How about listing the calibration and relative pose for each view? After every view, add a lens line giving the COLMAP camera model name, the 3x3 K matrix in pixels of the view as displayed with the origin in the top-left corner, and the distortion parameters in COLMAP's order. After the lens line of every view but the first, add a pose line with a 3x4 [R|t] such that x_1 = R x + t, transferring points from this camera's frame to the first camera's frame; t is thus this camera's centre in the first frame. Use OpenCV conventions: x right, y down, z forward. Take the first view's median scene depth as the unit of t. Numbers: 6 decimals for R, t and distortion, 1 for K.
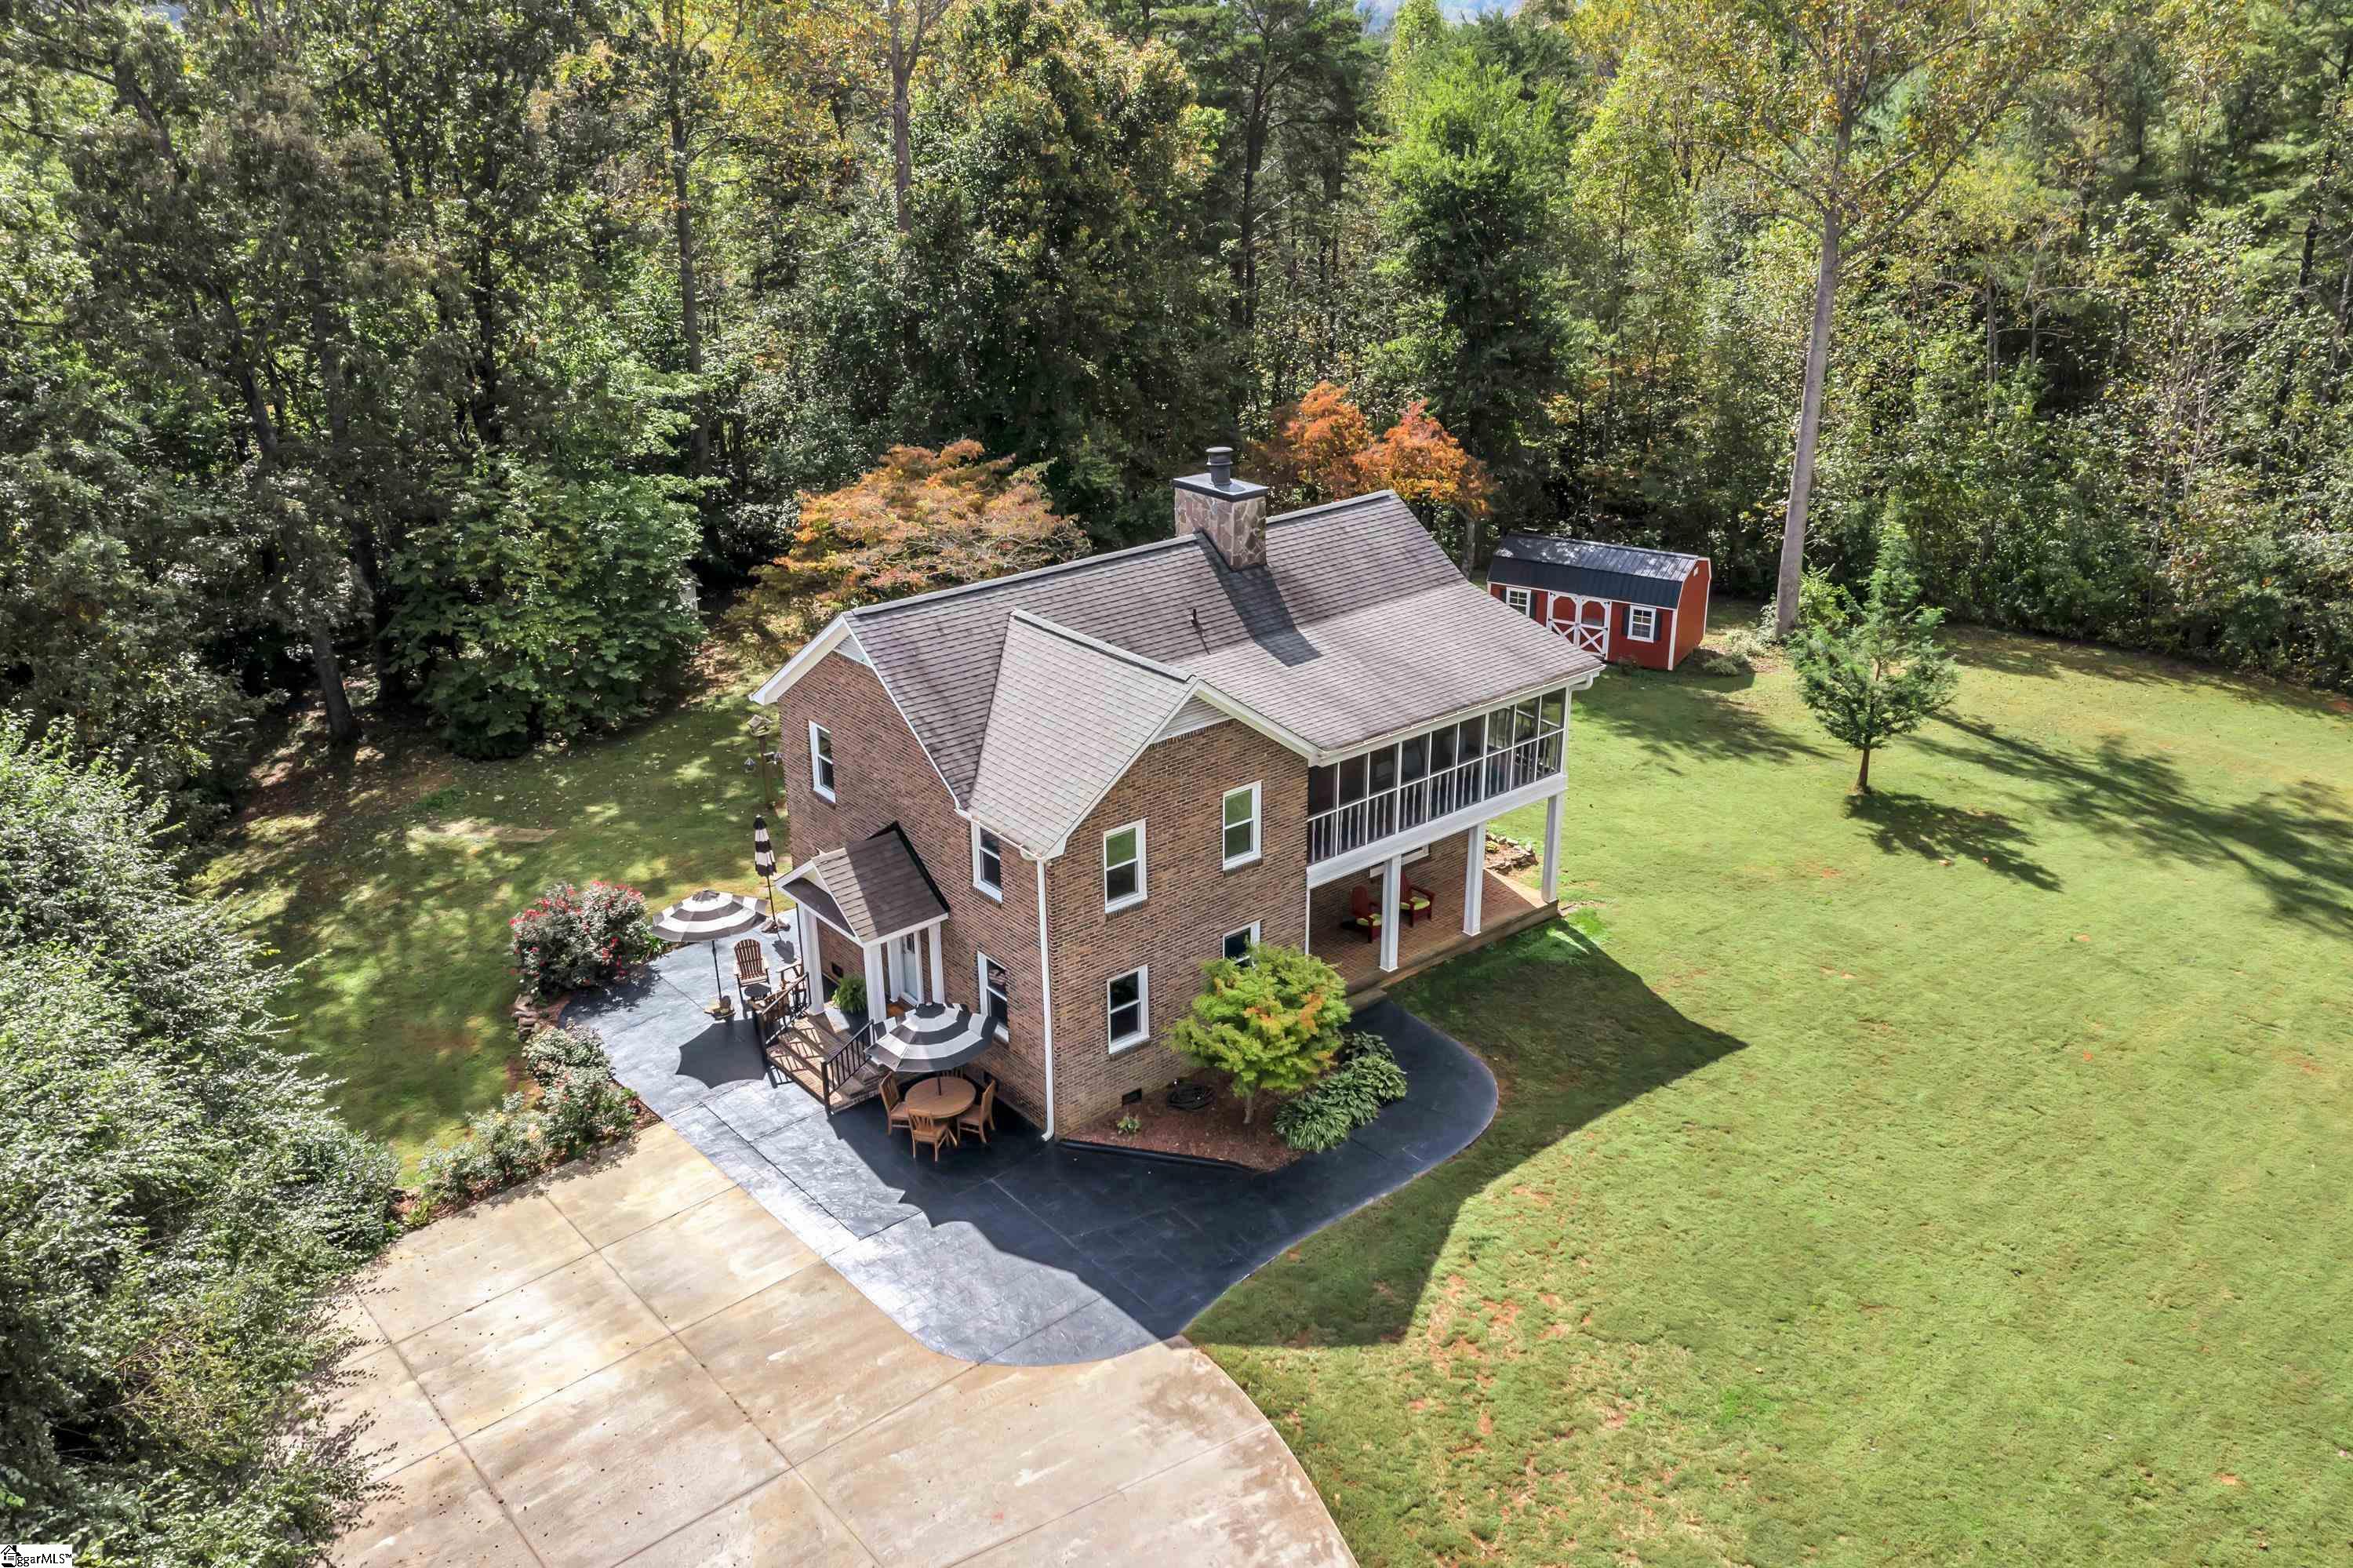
lens RADIAL K [[1850.9, 0, 1177.4], [0, 1850.9, 784.5], [0, 0, 1]] dist [0.007895, -0.005726]
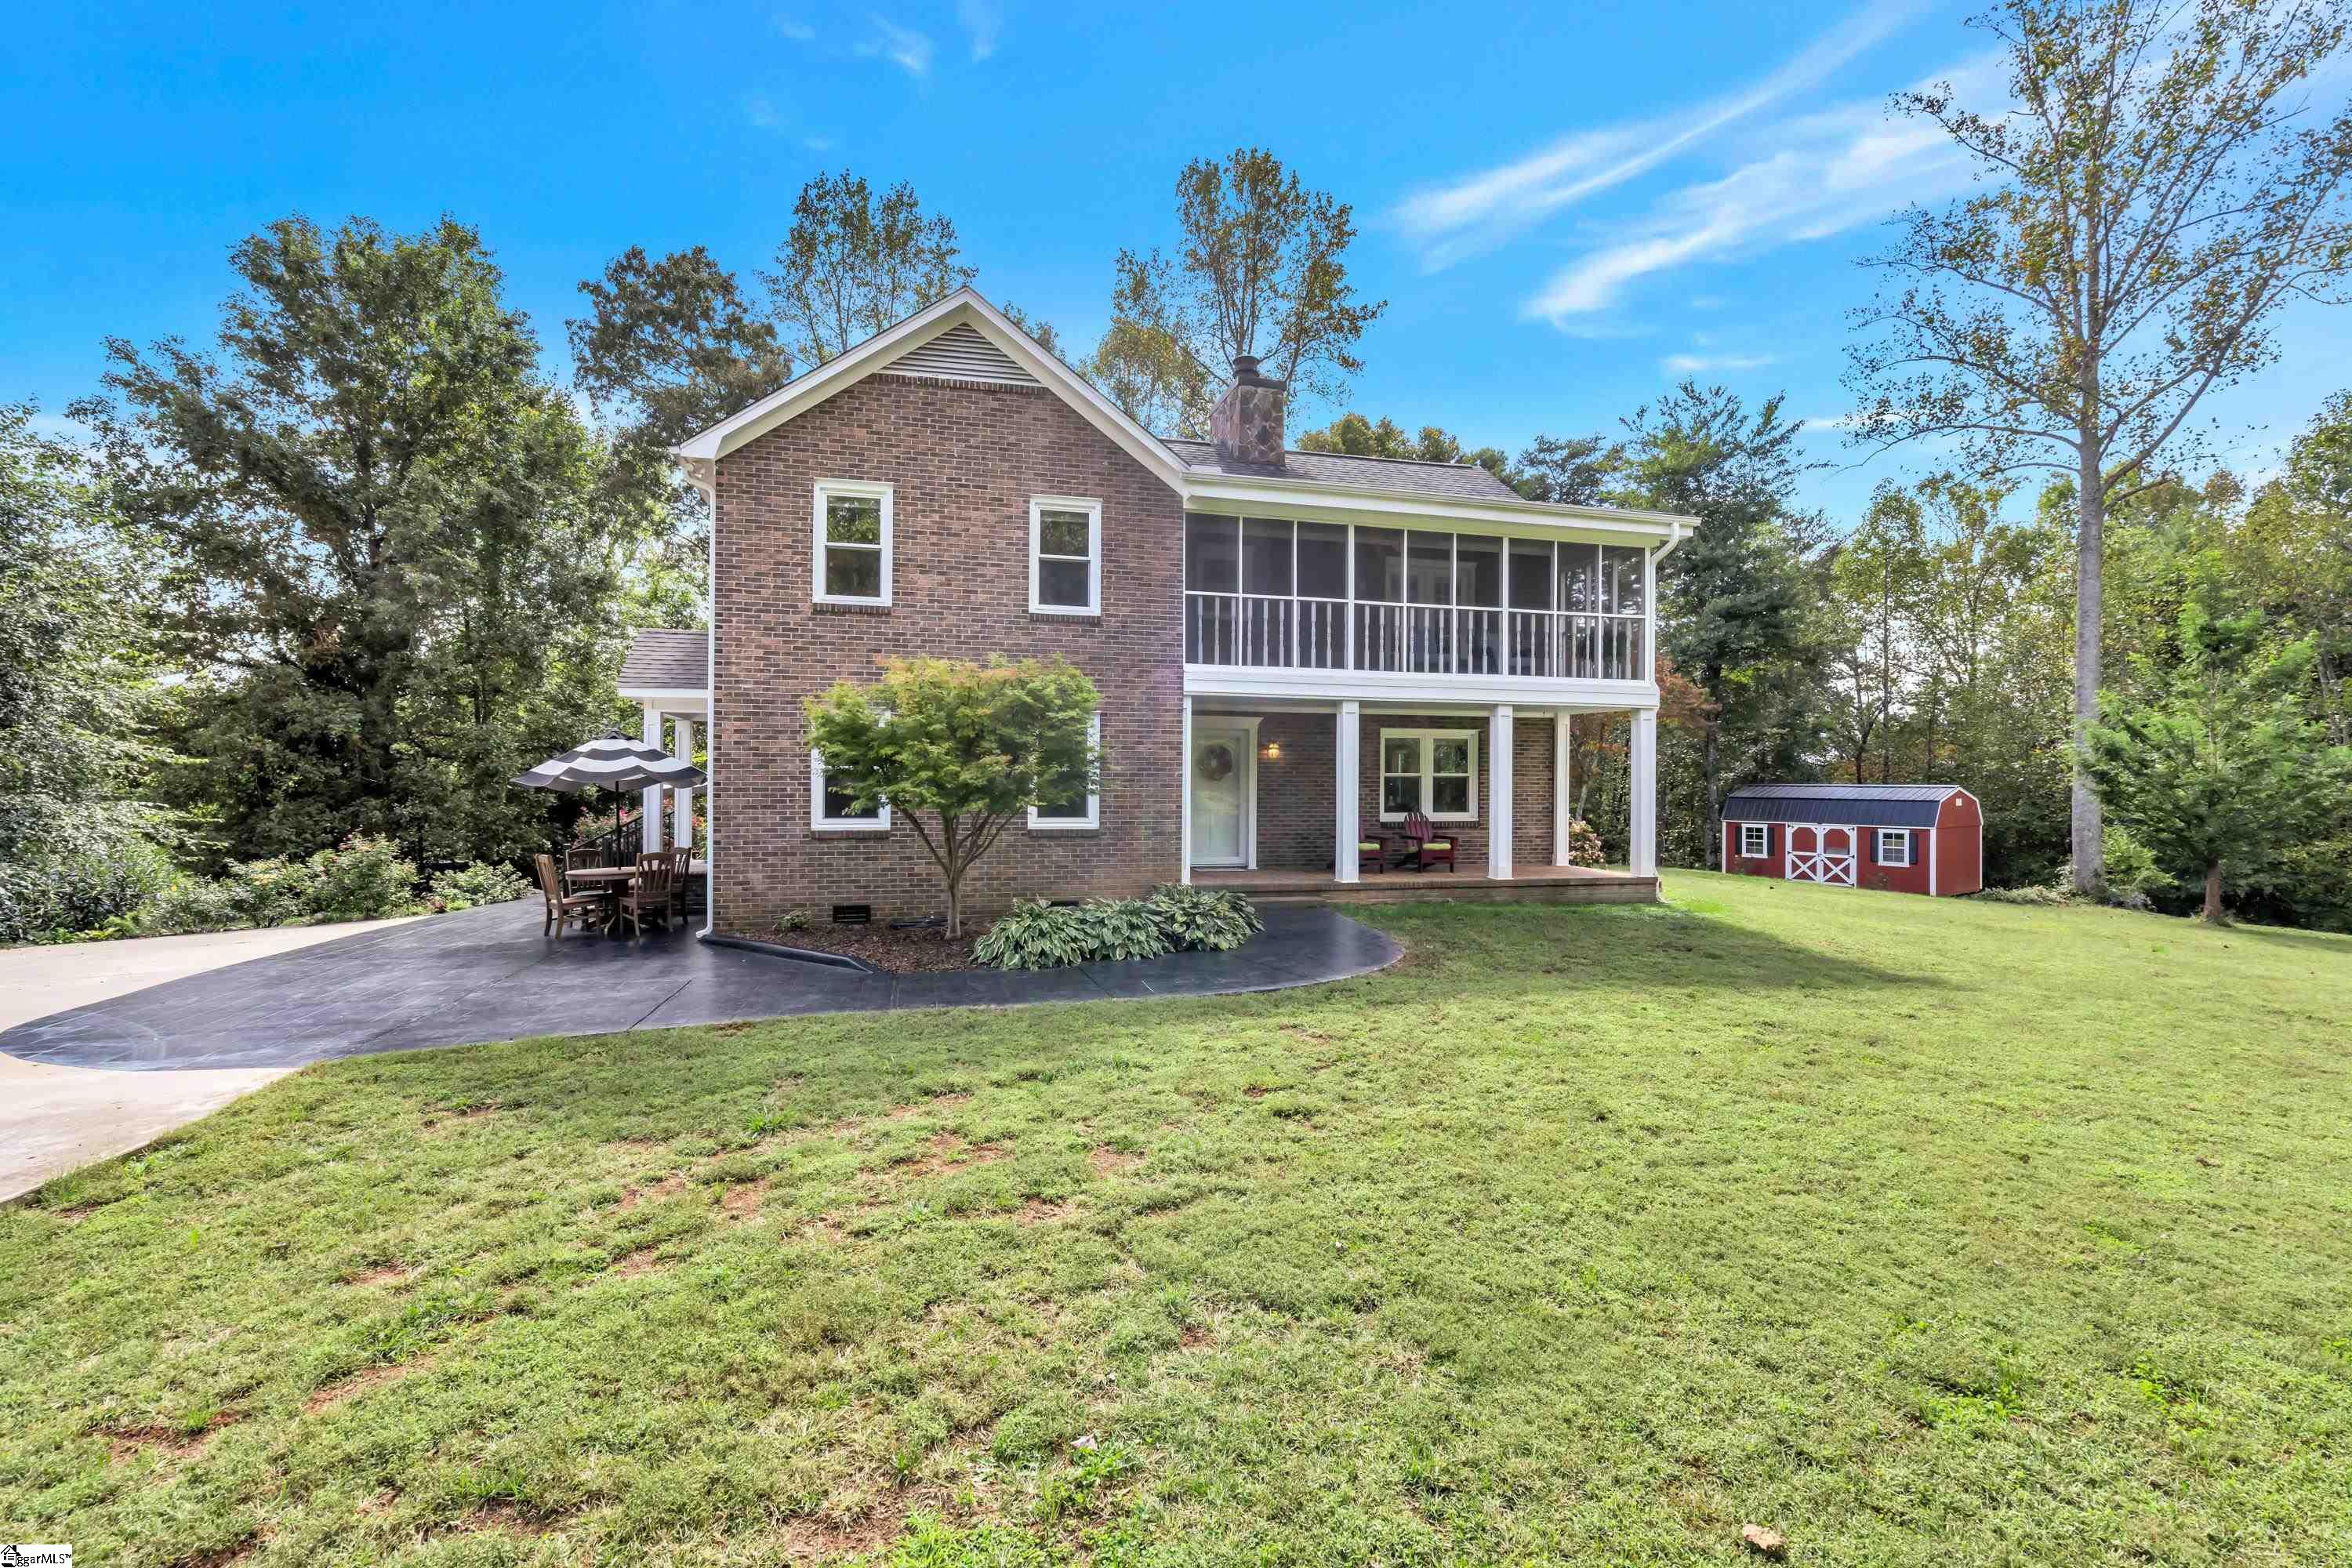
lens RADIAL K [[1042.5, 0, 1178.7], [0, 1042.5, 772.6], [0, 0, 1]] dist [-0.001586, 0.001034]
pose [[0.910364, 0.010695, -0.413671, 0.226428], [-0.170817, 0.920234, -0.352123, 0.218364], [0.376908, 0.391222, 0.839575, 0.649081]]
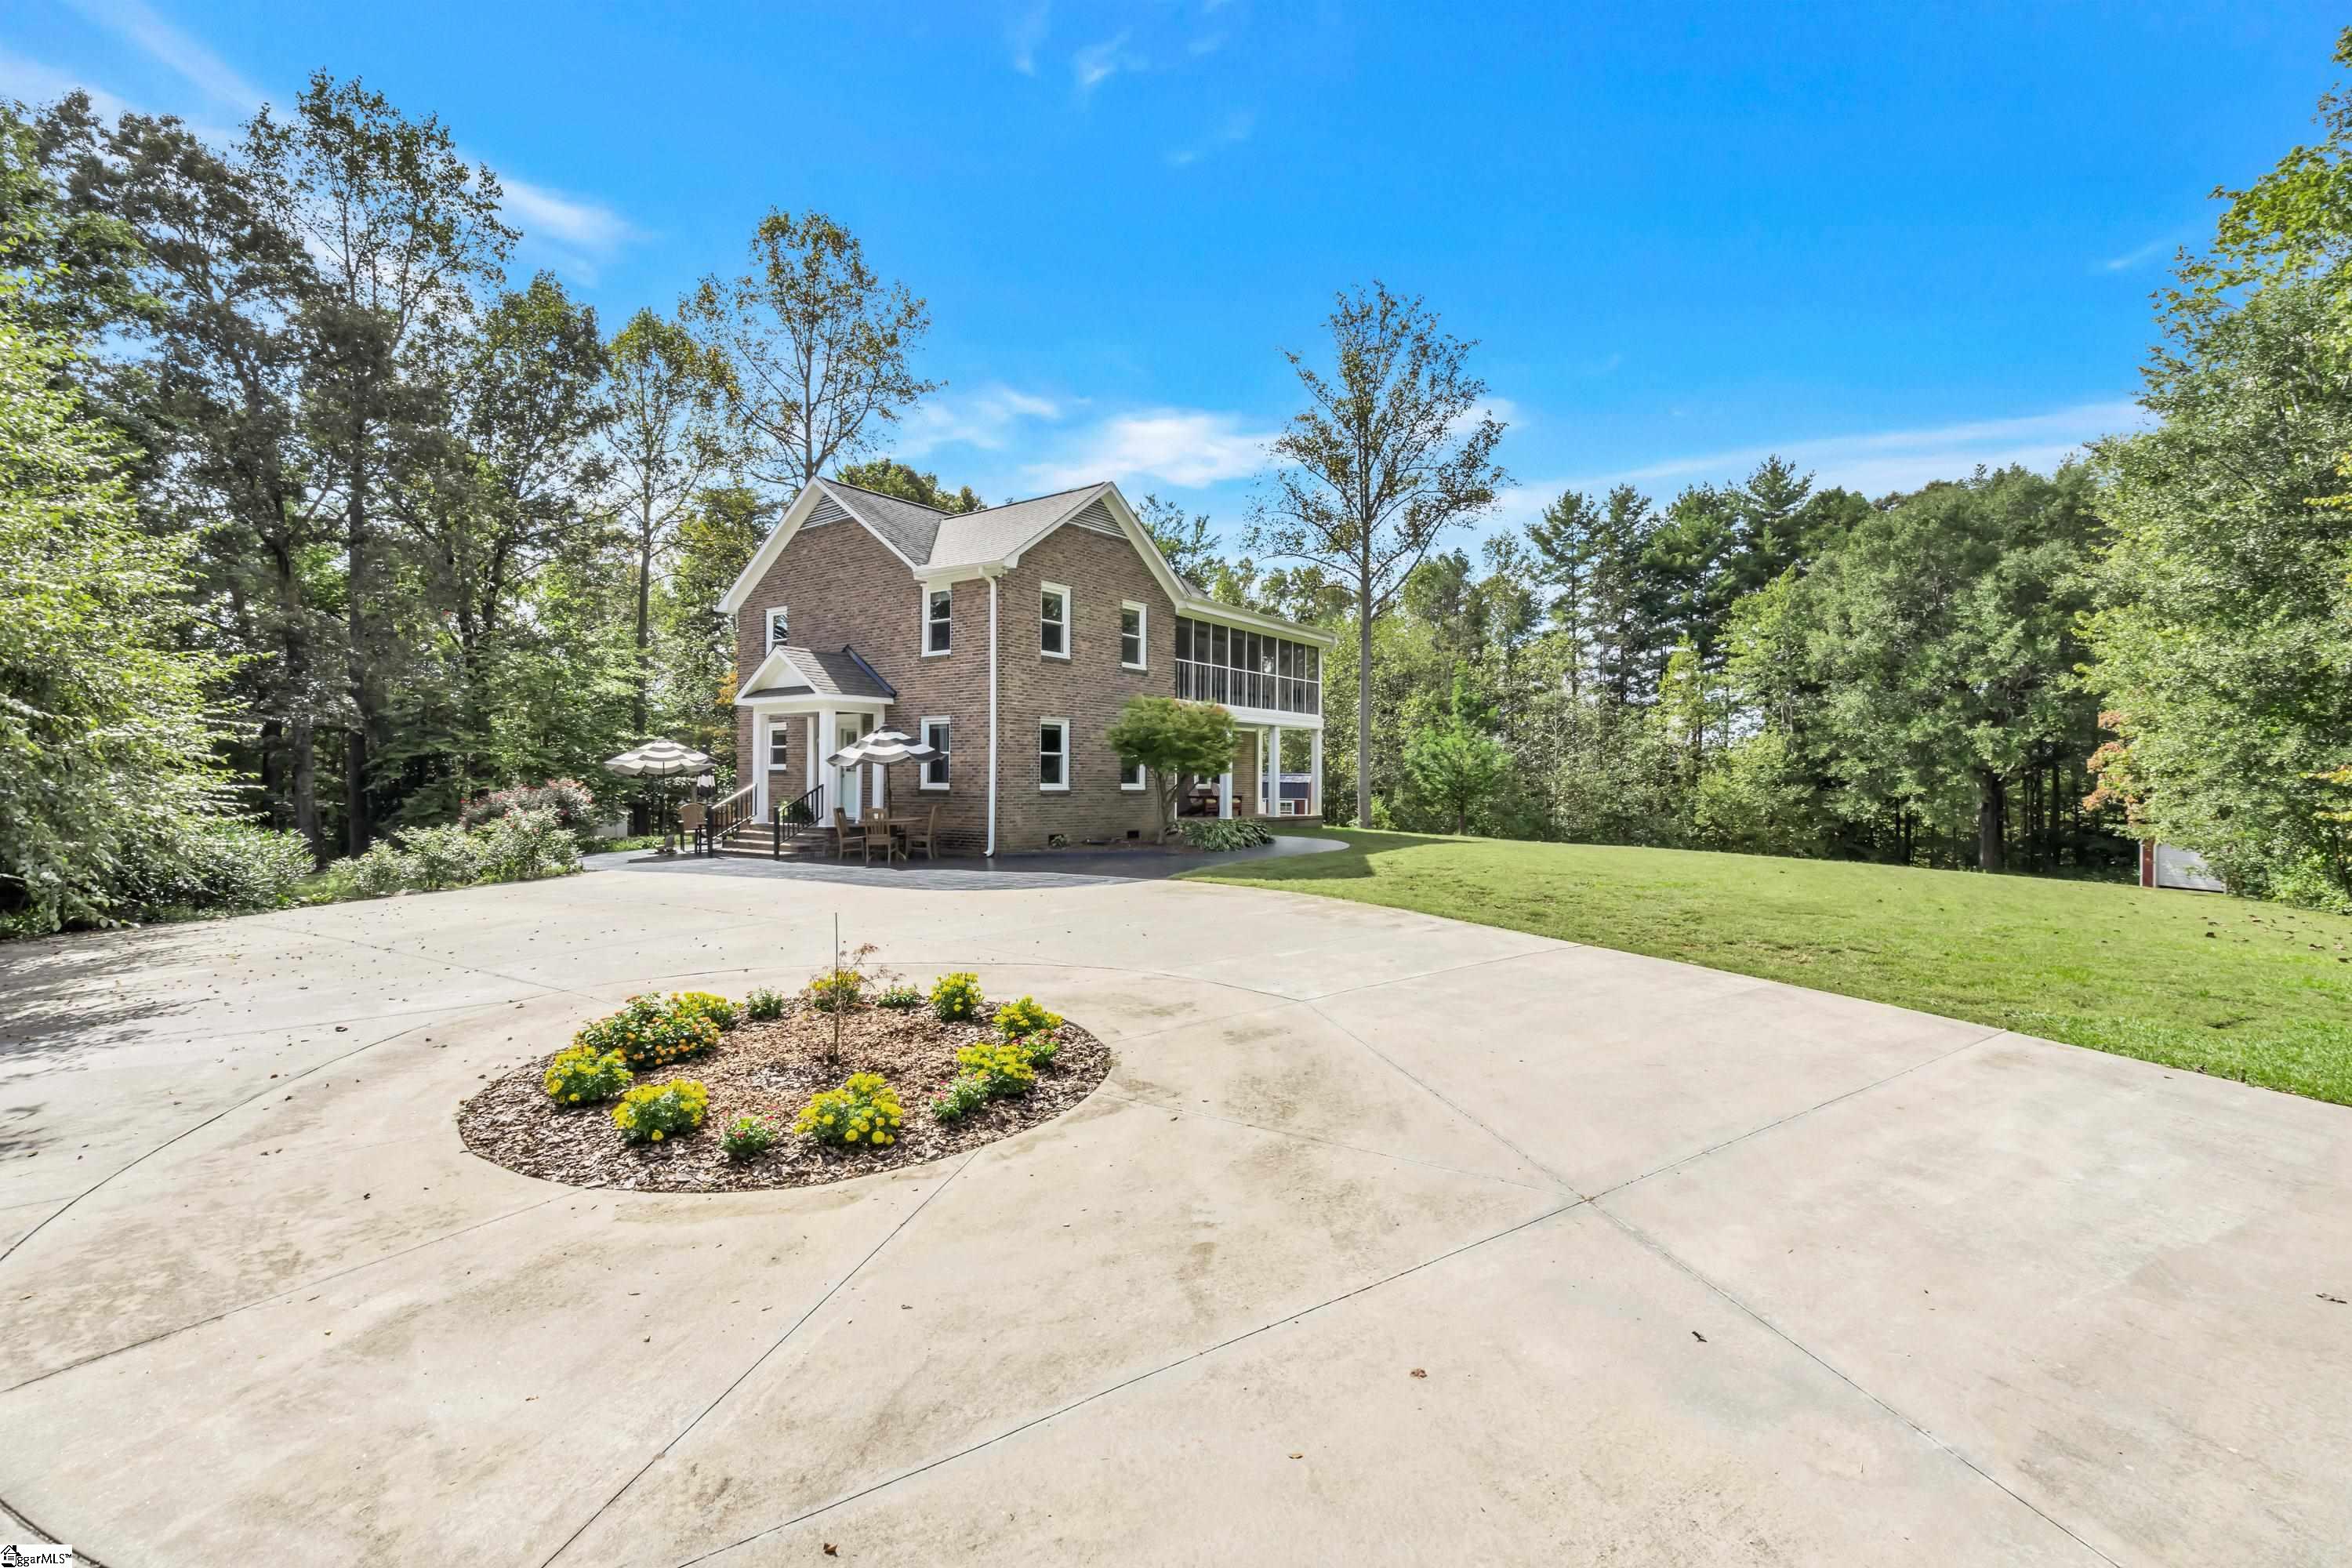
lens RADIAL K [[1042.5, 0, 1169.1], [0, 1042.5, 782.8], [0, 0, 1]] dist [-0.001586, 0.001034]
pose [[0.969139, 0.012409, 0.246201, -0.109232], [0.082383, 0.925007, -0.370911, 0.357267], [-0.232340, 0.379747, 0.895439, 0.352383]]
